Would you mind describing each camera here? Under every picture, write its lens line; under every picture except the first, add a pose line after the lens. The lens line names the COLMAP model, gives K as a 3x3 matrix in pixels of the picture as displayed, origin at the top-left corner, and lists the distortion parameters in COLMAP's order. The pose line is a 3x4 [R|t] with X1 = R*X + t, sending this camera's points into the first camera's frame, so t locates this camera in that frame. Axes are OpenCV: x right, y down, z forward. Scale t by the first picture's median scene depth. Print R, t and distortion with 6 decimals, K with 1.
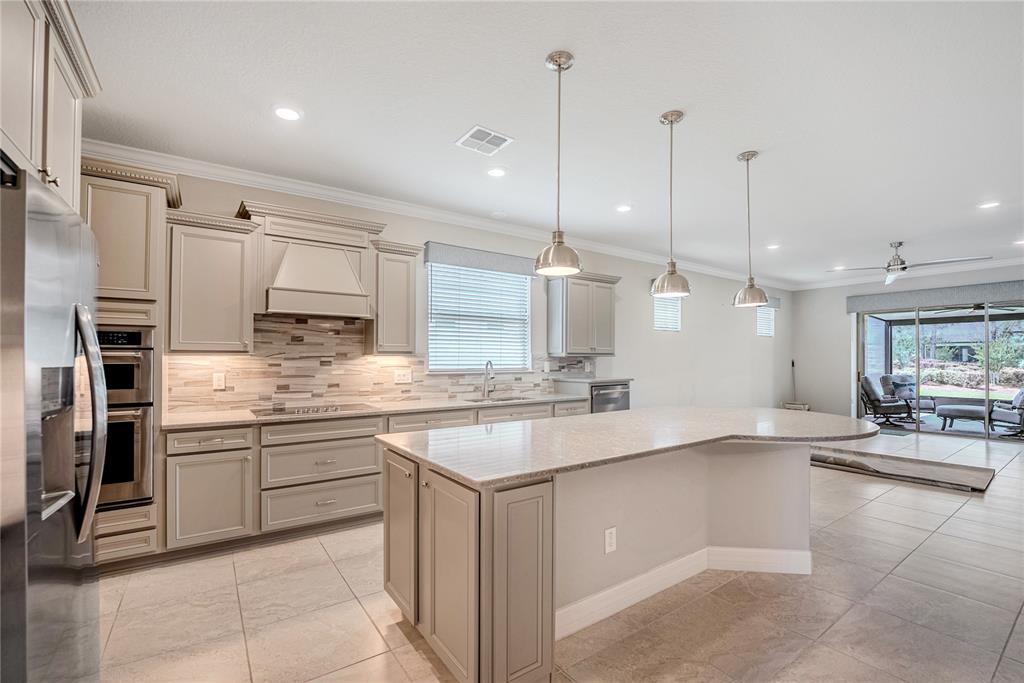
lens RADIAL K [[442.1, 0, 510.0], [0, 442.1, 352.9], [0, 0, 1]] dist [-0.029807, -0.000176]
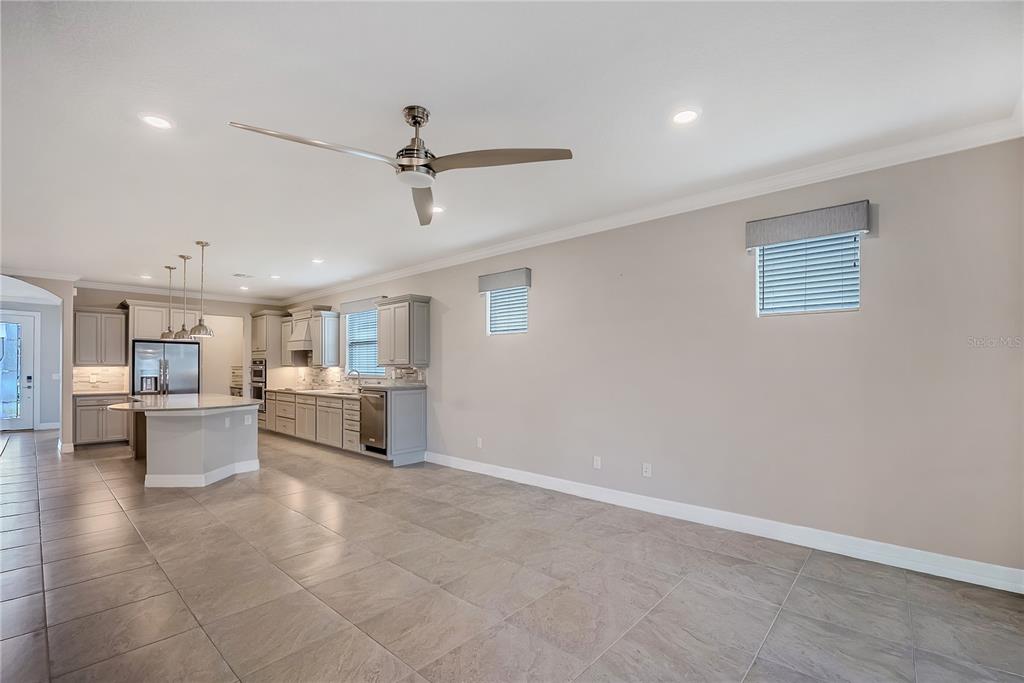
lens RADIAL K [[442.3, 0, 525.9], [0, 442.3, 363.0], [0, 0, 1]] dist [-0.015903, 0.000182]
pose [[0.250348, -0.009038, -0.968114, 2.029534], [0.011526, 0.999913, -0.006355, 0.011706], [0.968087, -0.009567, 0.250430, 1.465996]]
